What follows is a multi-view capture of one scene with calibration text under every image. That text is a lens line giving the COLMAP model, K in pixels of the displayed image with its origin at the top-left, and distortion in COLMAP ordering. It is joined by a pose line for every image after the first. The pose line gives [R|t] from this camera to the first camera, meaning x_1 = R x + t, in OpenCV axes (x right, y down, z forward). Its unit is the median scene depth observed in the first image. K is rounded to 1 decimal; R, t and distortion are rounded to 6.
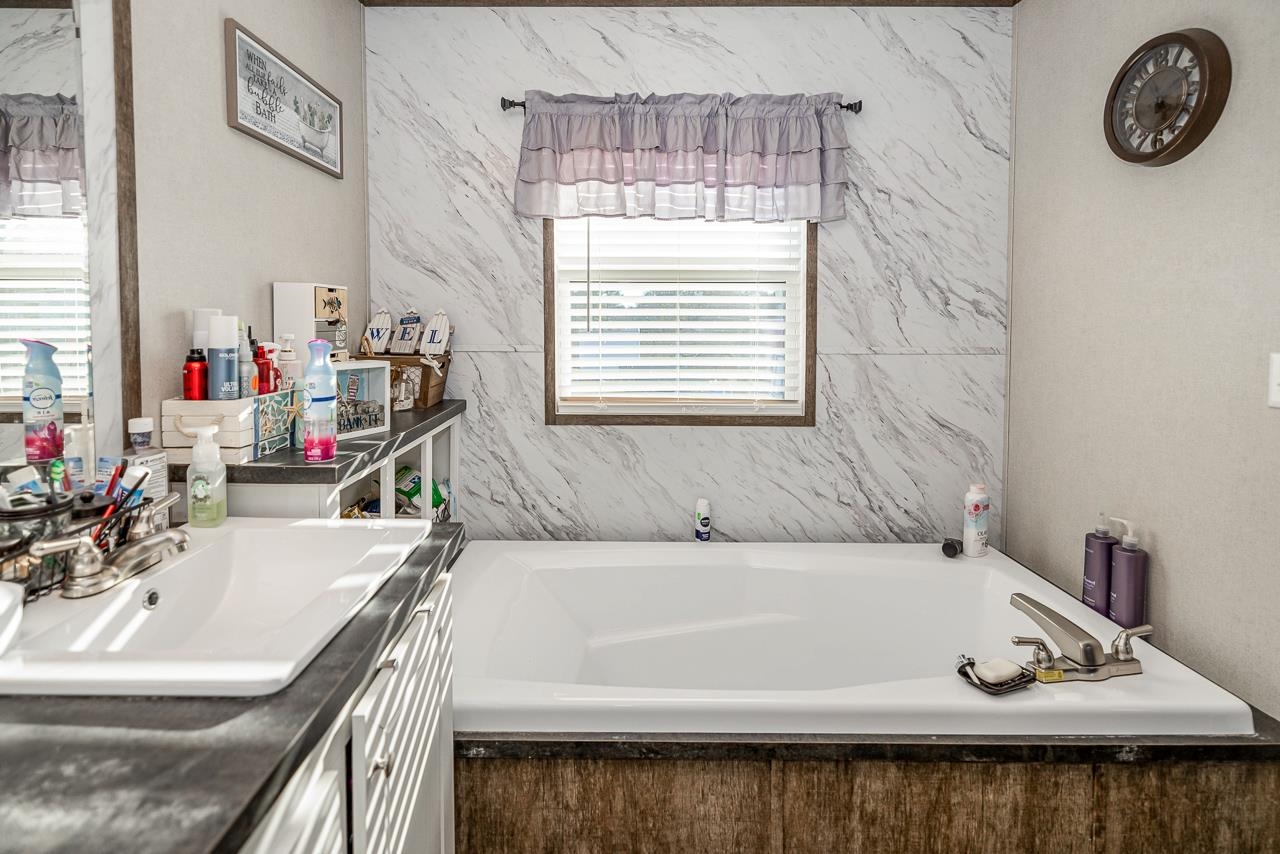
lens RADIAL K [[555.1, 0, 637.8], [0, 555.1, 340.4], [0, 0, 1]] dist [-0.000343, -0.000019]
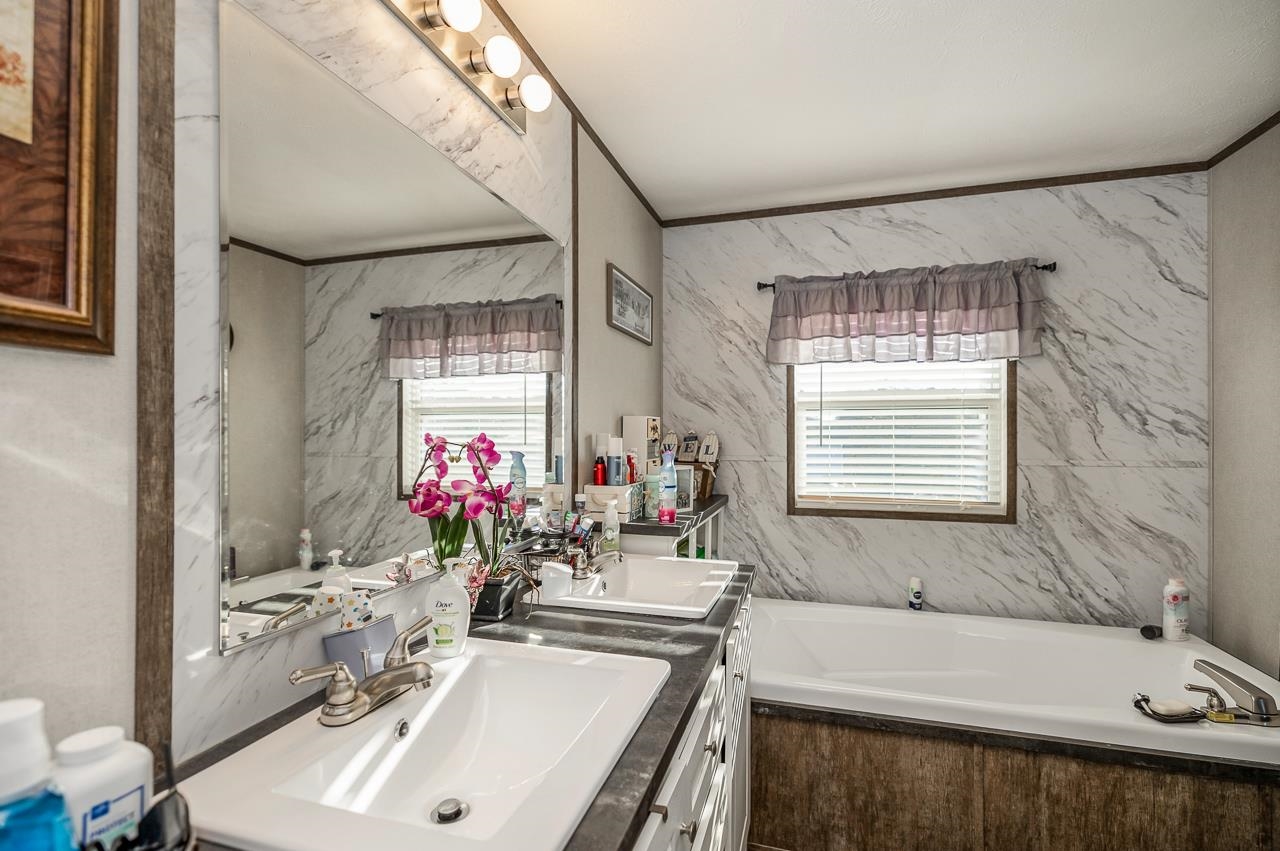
lens RADIAL K [[562.7, 0, 634.6], [0, 562.7, 440.2], [0, 0, 1]] dist [-0.000308, -0.000746]
pose [[0.947896, -0.001116, -0.318579, -0.089381], [-0.006434, 0.999723, -0.022647, 0.002520], [0.318516, 0.023516, 0.947626, -0.477250]]
